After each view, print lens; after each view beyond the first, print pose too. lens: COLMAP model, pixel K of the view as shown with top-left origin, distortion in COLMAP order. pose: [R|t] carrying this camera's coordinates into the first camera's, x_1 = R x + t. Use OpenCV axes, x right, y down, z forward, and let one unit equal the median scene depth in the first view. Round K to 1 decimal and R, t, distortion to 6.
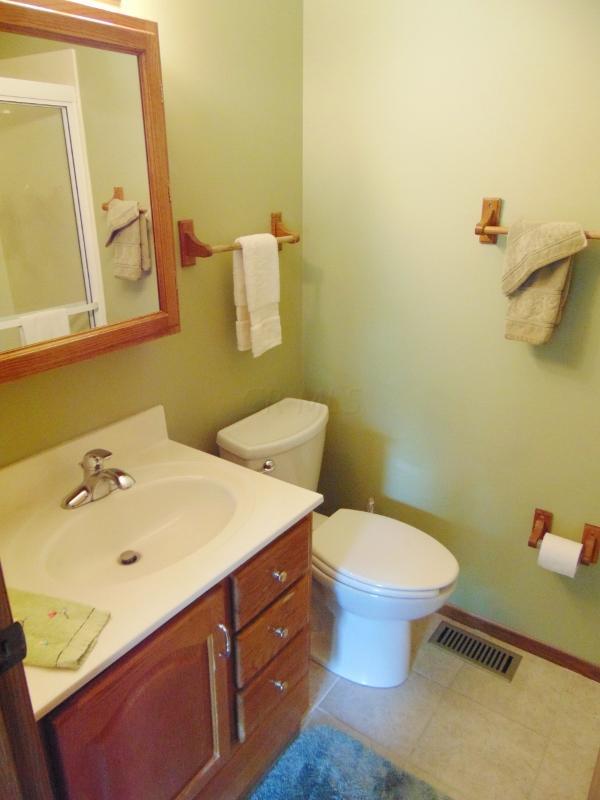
lens RADIAL K [[599.4, 0, 294.7], [0, 599.4, 397.4], [0, 0, 1]] dist [-0.022033, 0.052945]
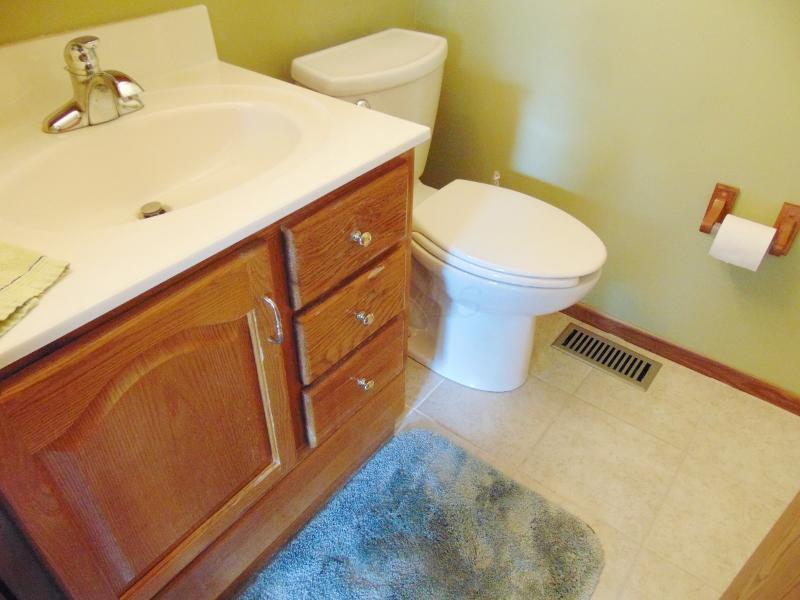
lens RADIAL K [[599.4, 0, 399.9], [0, 599.4, 298.5], [0, 0, 1]] dist [-0.022033, 0.052945]
pose [[0.999189, 0.036111, -0.017814, 0.026634], [-0.029175, 0.954184, 0.297794, 0.123466], [0.027751, -0.297033, 0.954464, 0.252571]]
